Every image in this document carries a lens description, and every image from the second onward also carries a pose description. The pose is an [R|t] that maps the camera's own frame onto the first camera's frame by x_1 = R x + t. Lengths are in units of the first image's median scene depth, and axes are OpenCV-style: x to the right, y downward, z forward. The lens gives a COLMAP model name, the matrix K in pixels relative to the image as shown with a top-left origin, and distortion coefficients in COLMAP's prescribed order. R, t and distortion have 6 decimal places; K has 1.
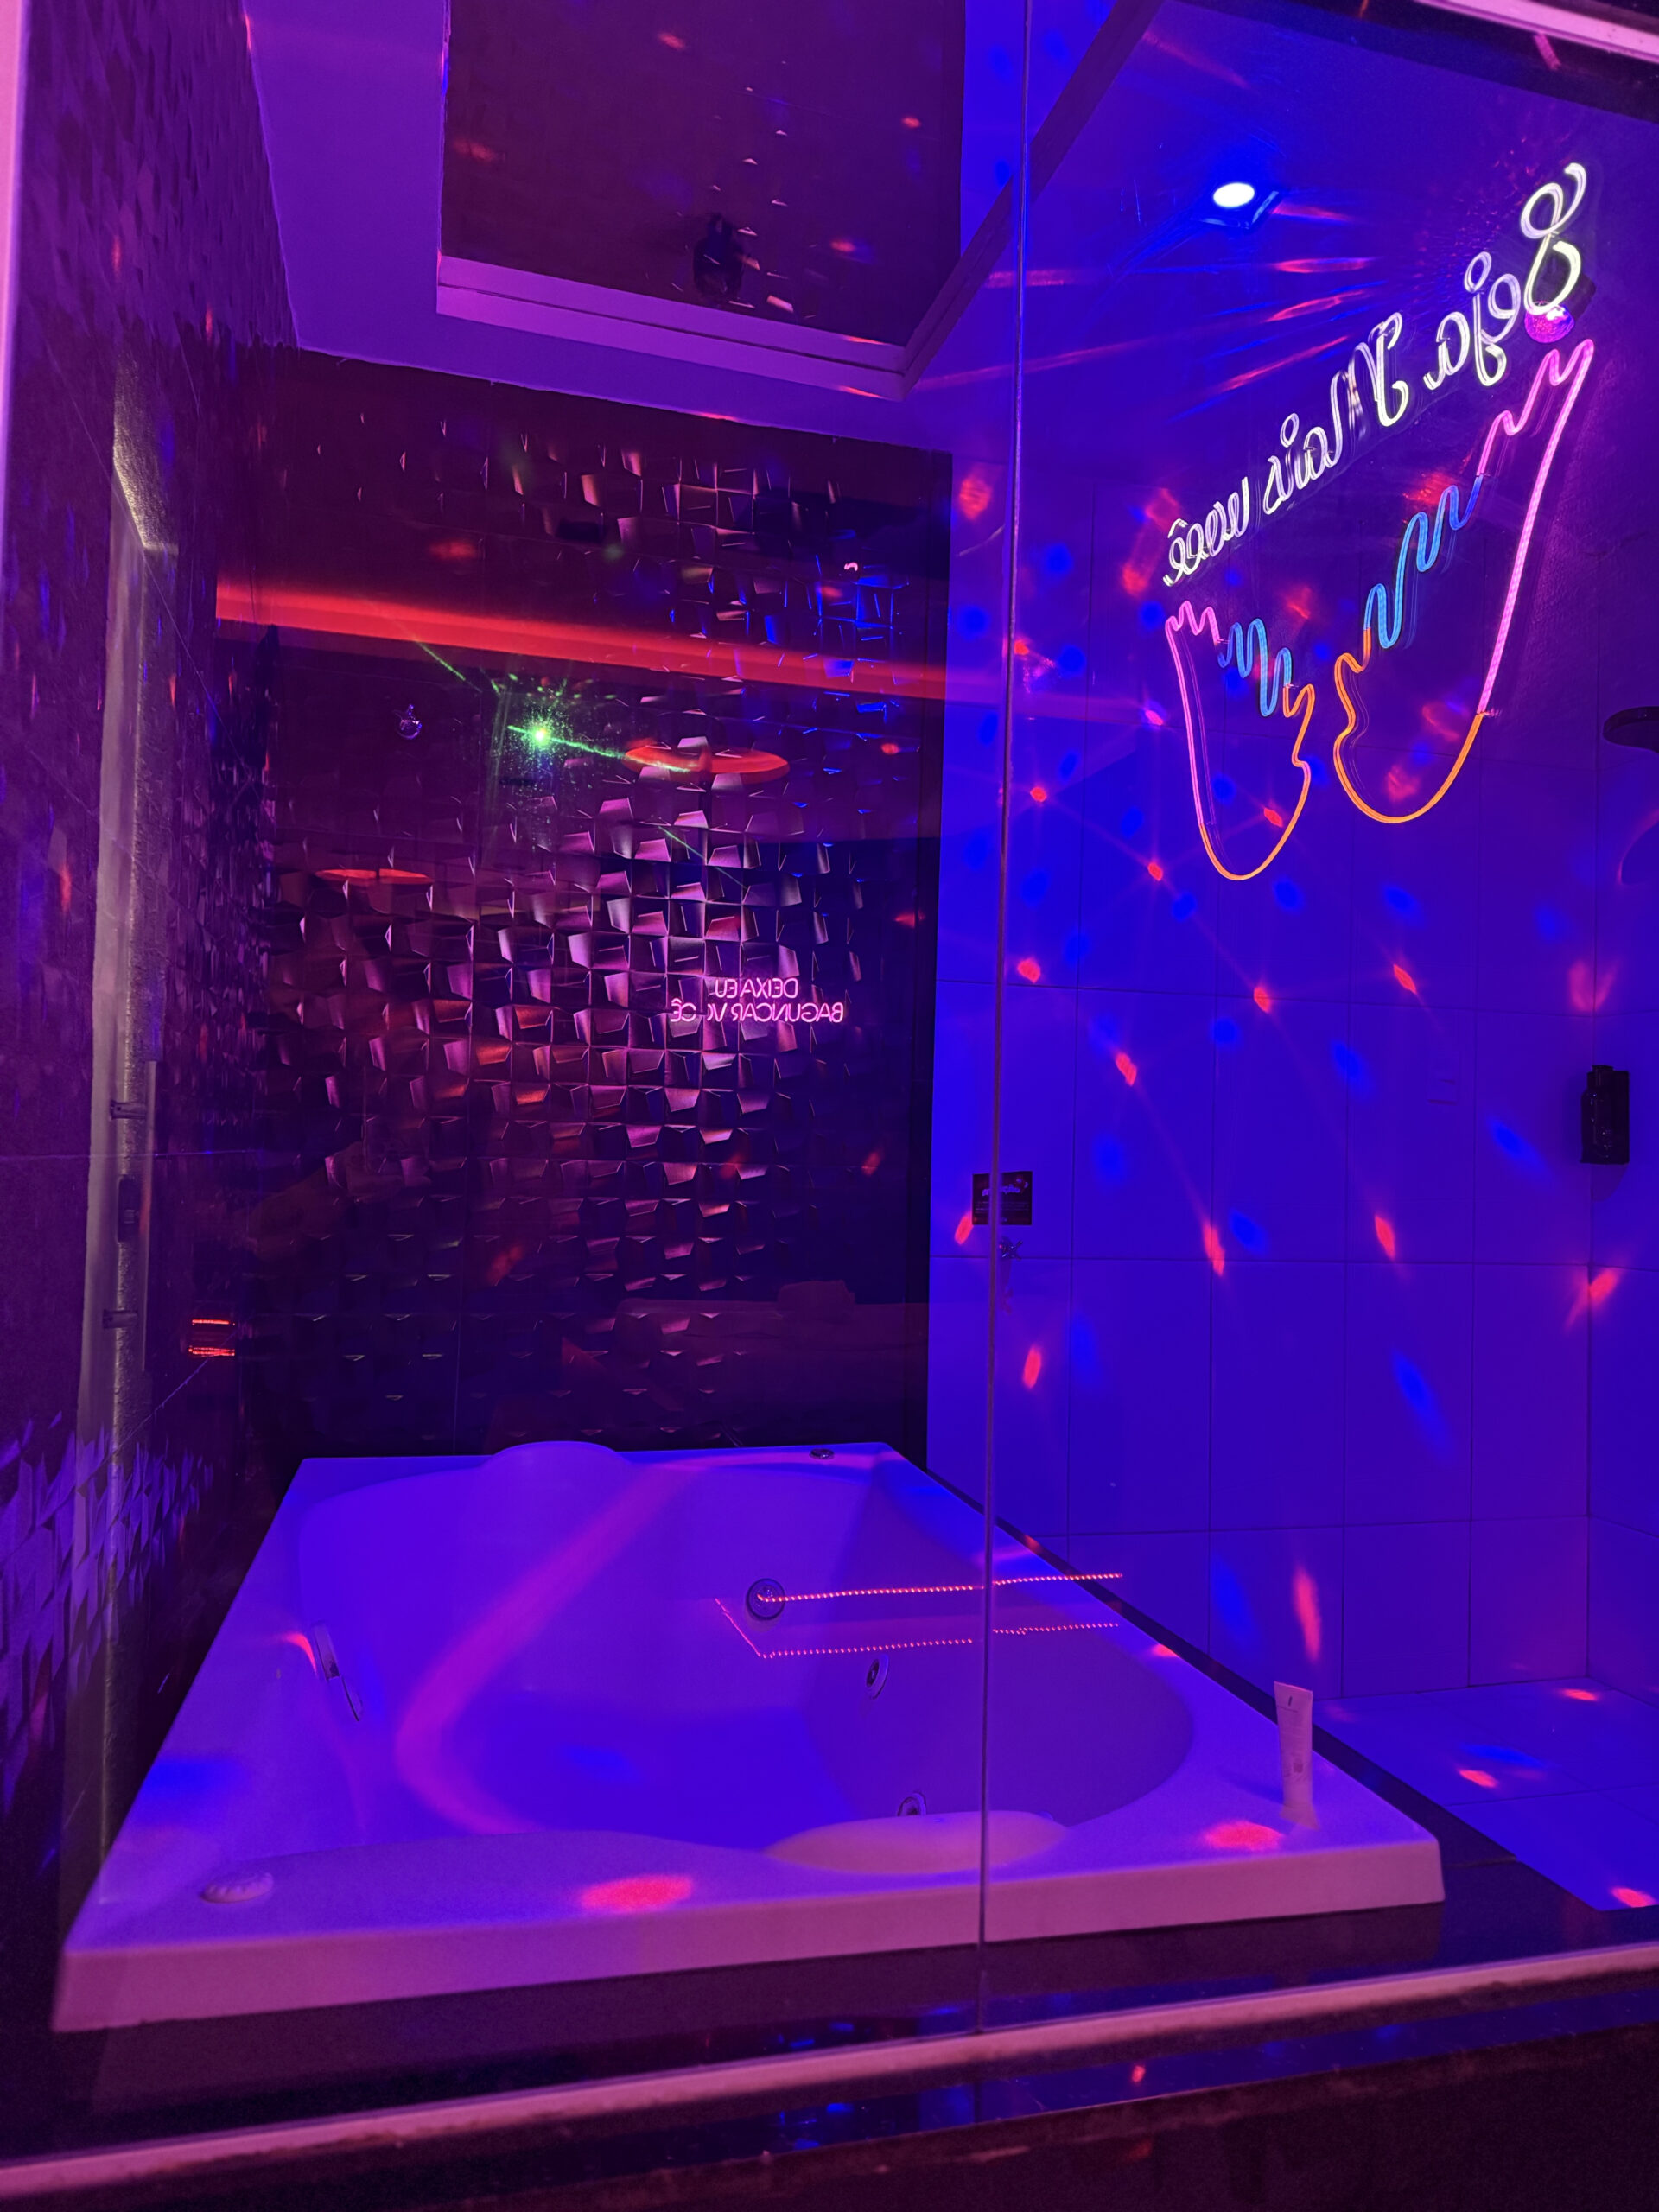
lens RADIAL K [[1536.6, 0, 812.4], [0, 1536.6, 1104.3], [0, 0, 1]] dist [0.063295, -0.092334]
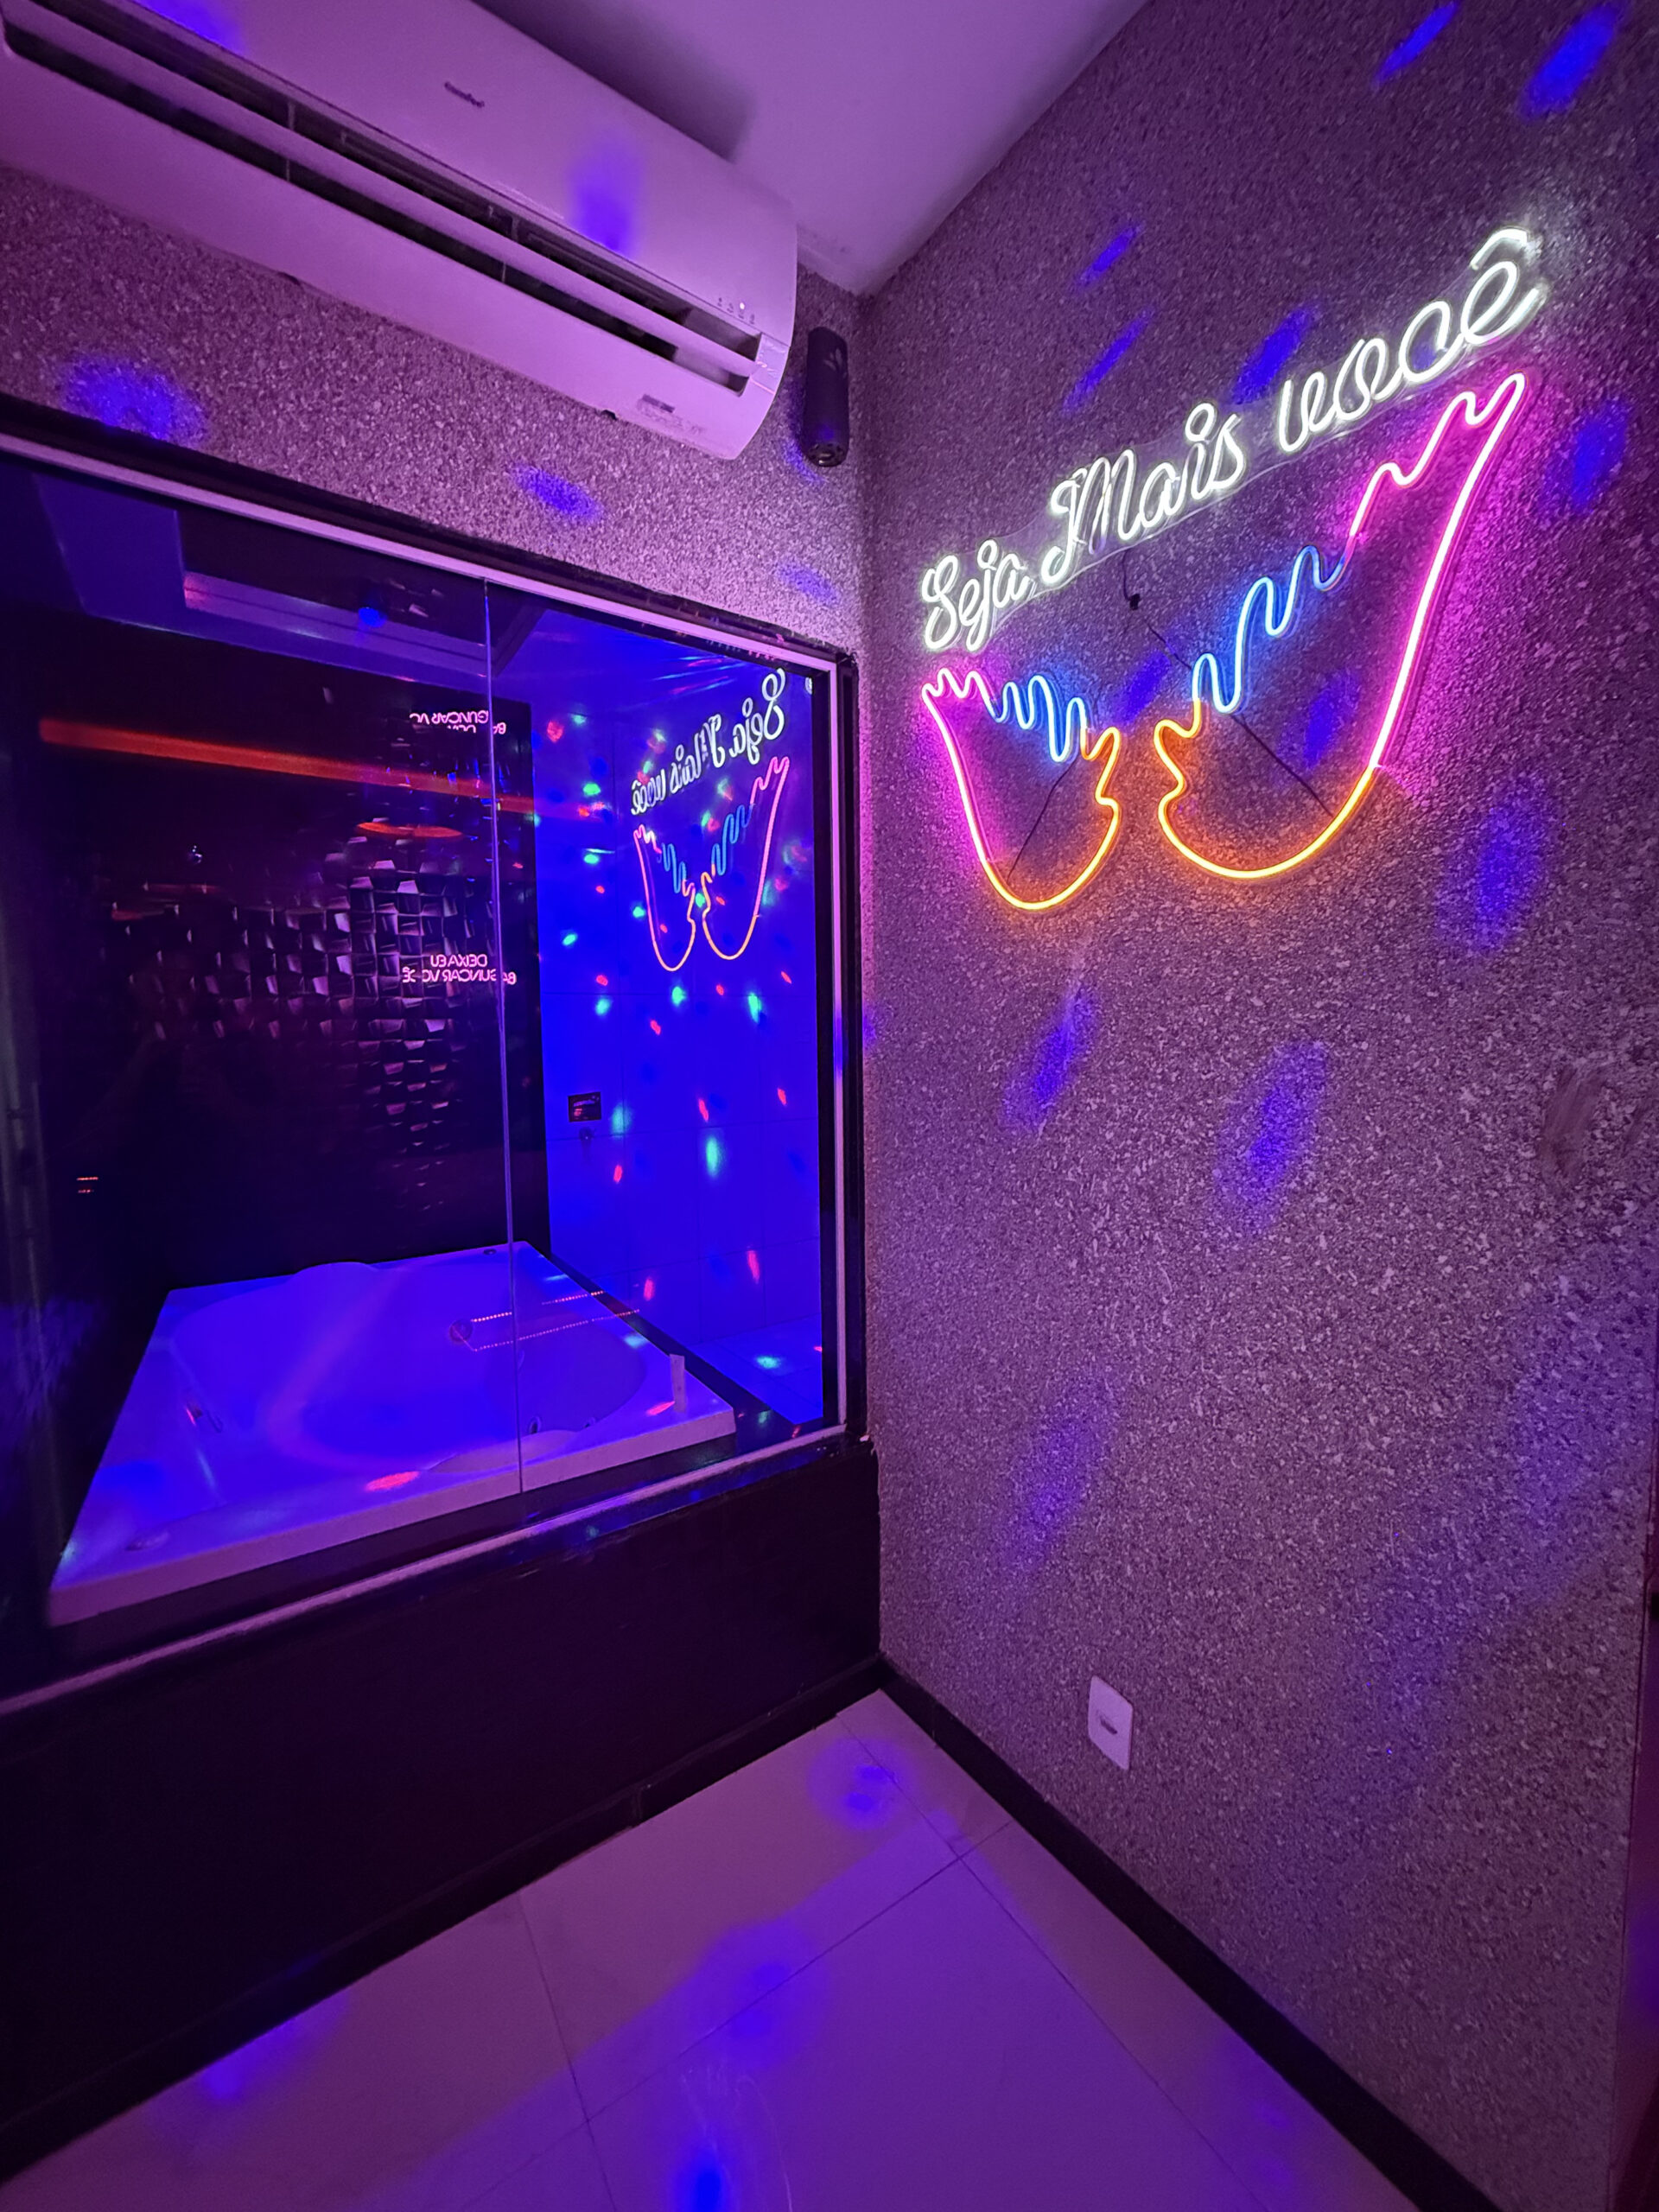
lens RADIAL K [[873.9, 0, 837.0], [0, 873.9, 1108.2], [0, 0, 1]] dist [-0.009881, 0.002207]
pose [[0.941621, -0.065877, 0.330166, 0.107658], [0.021321, 0.990369, 0.136799, -0.144957], [-0.335998, -0.121773, 0.933957, -0.227556]]
